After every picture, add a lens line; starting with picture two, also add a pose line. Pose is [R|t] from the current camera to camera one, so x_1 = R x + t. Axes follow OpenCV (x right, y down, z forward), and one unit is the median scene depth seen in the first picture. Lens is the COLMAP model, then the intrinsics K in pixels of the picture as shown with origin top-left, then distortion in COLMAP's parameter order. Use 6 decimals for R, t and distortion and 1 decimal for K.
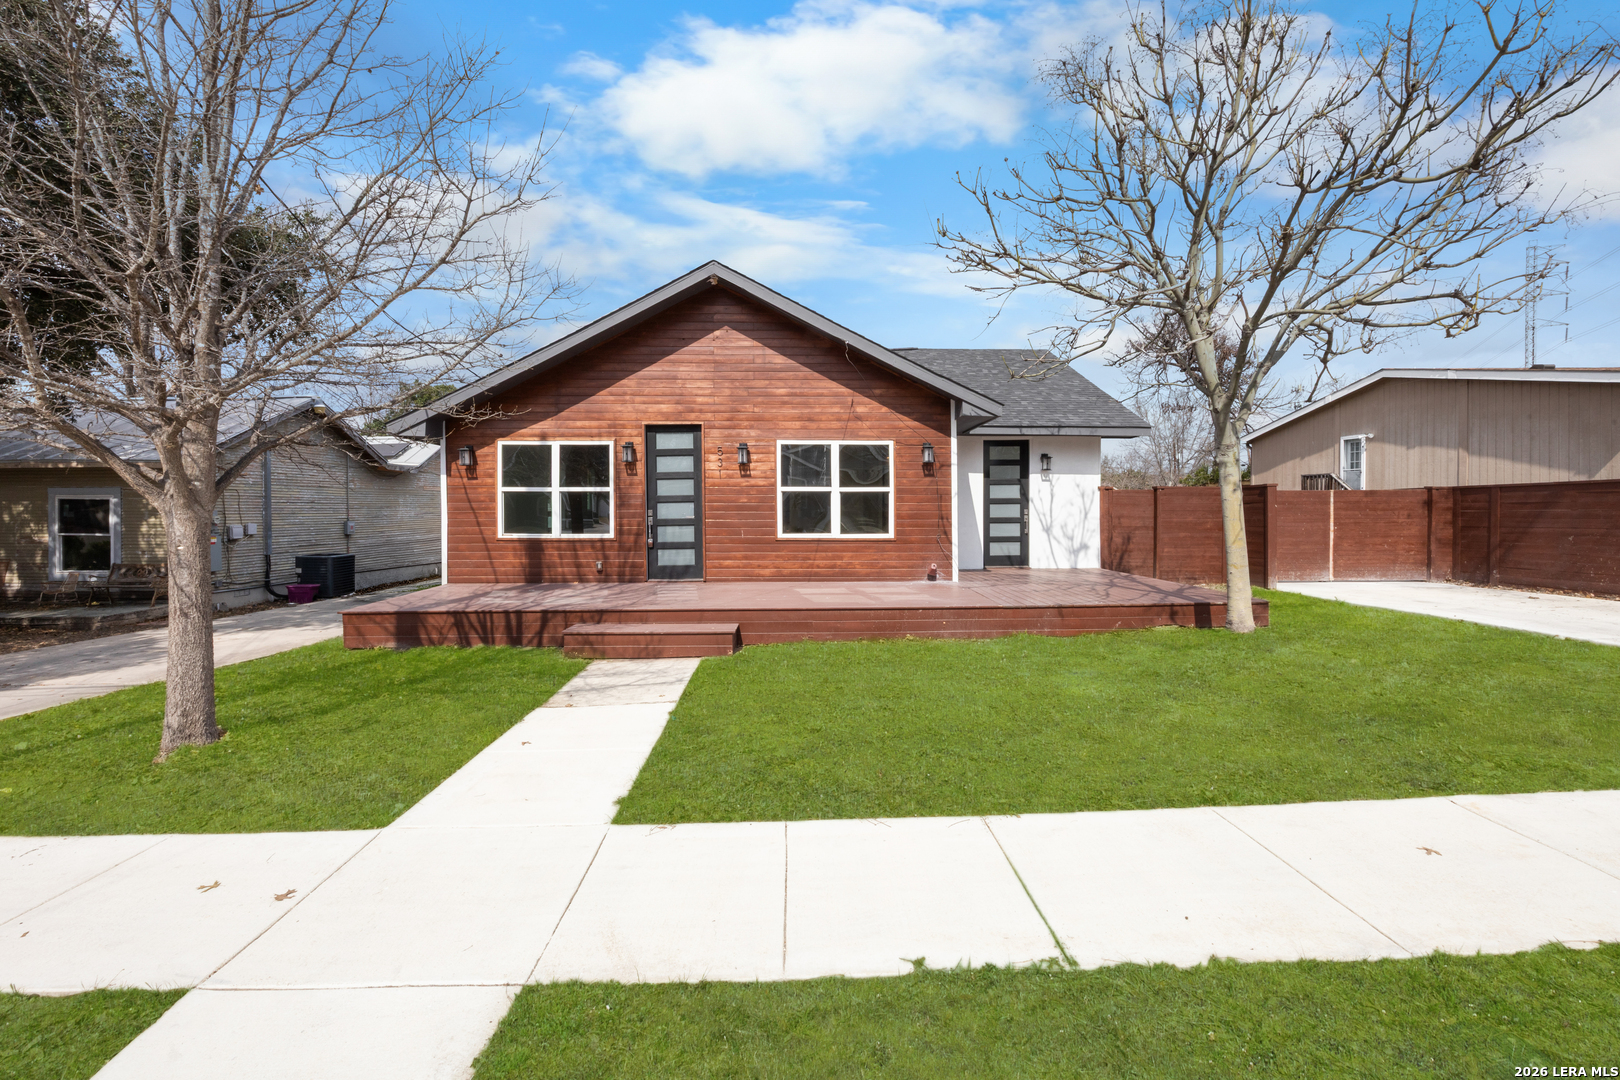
lens RADIAL K [[701.5, 0, 810.3], [0, 701.5, 530.6], [0, 0, 1]] dist [-0.000096, 0.000000]
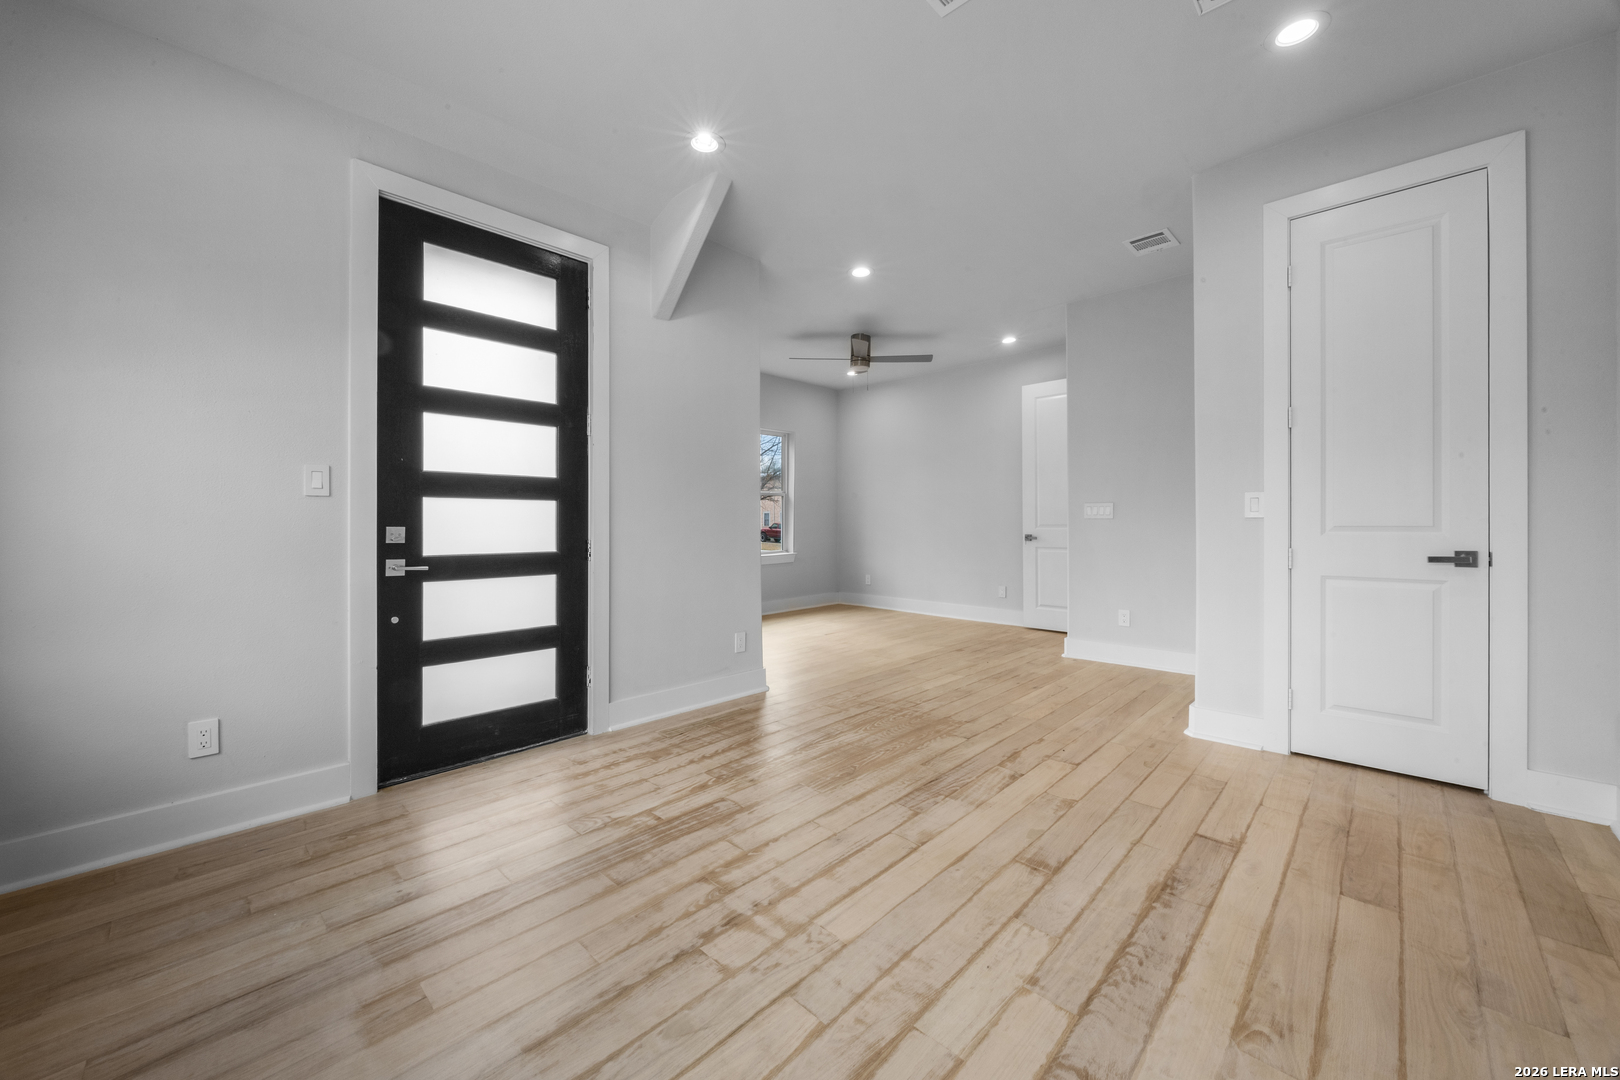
lens RADIAL K [[618.4, 0, 805.3], [0, 618.4, 532.3], [0, 0, 1]] dist [-0.004098, -0.000045]
pose [[0.710434, -0.002378, 0.703760, -0.280467], [0.017119, 0.999757, -0.013904, -0.019443], [-0.703556, 0.021925, 0.710302, 0.724587]]
